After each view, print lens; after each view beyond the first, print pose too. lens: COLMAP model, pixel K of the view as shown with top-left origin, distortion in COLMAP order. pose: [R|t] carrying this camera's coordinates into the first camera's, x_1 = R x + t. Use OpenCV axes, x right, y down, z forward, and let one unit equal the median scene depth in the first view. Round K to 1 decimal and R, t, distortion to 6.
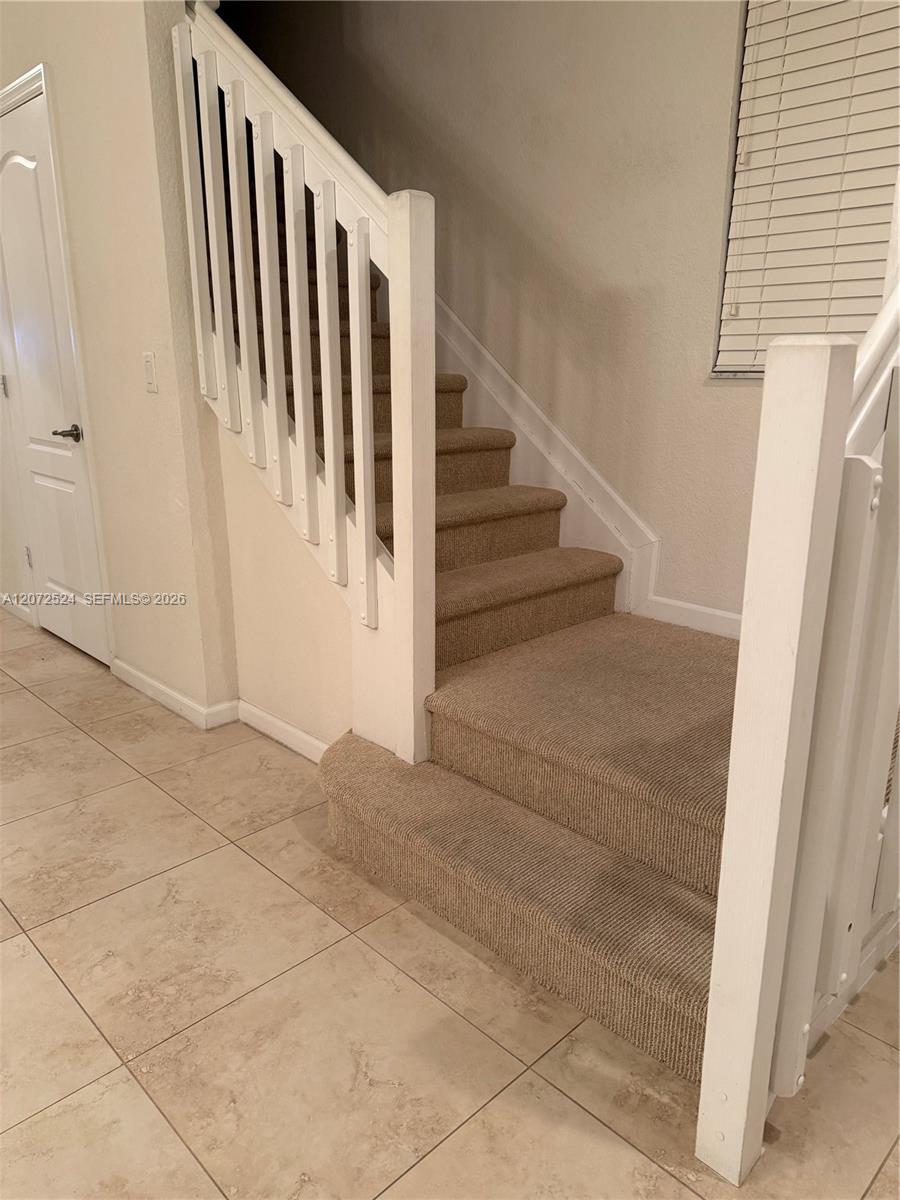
lens RADIAL K [[846.8, 0, 445.9], [0, 846.8, 605.9], [0, 0, 1]] dist [0.105924, -0.003684]
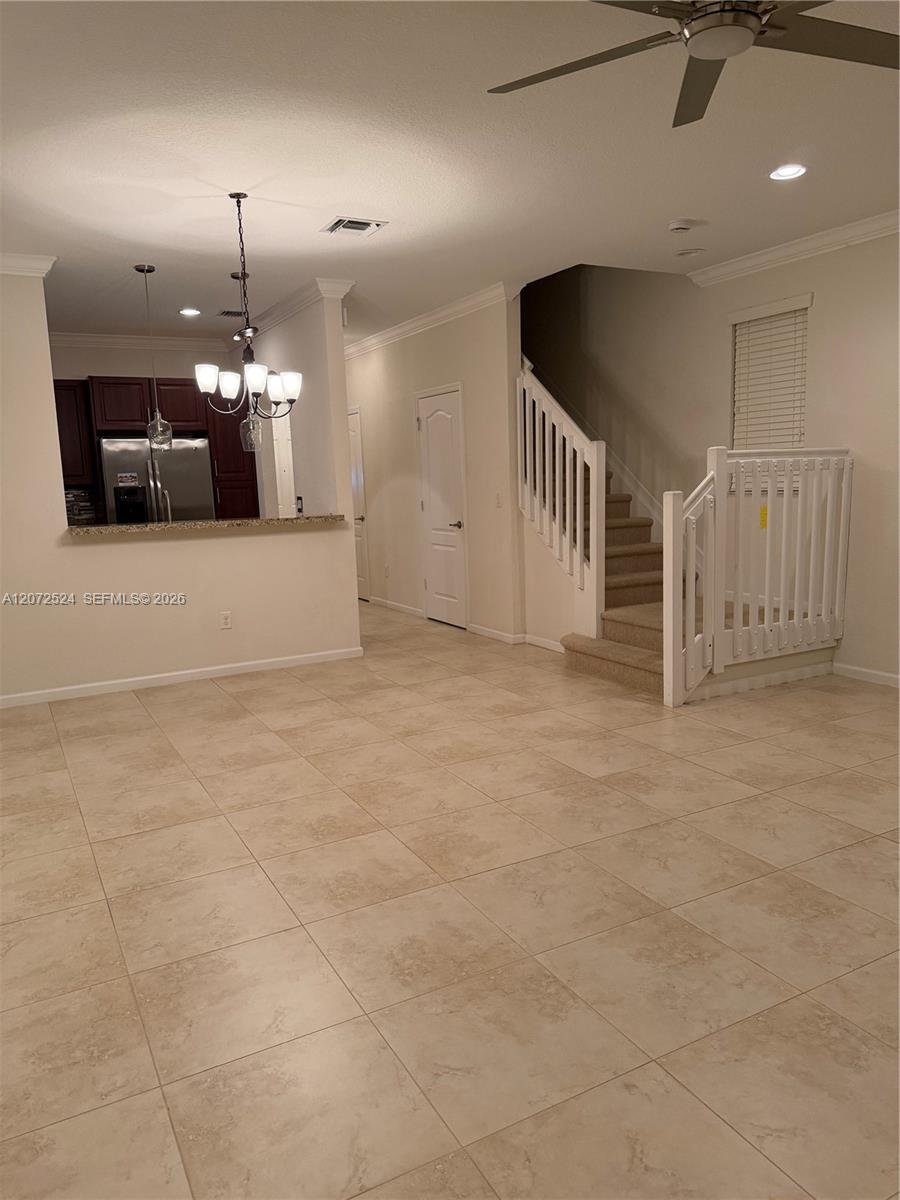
lens RADIAL K [[846.8, 0, 445.9], [0, 846.8, 605.9], [0, 0, 1]] dist [0.105924, -0.003684]
pose [[0.962467, 0.009513, -0.271232, 0.222488], [-0.041412, 0.992831, -0.112127, 0.386019], [0.268221, 0.119151, 0.955961, -1.636626]]
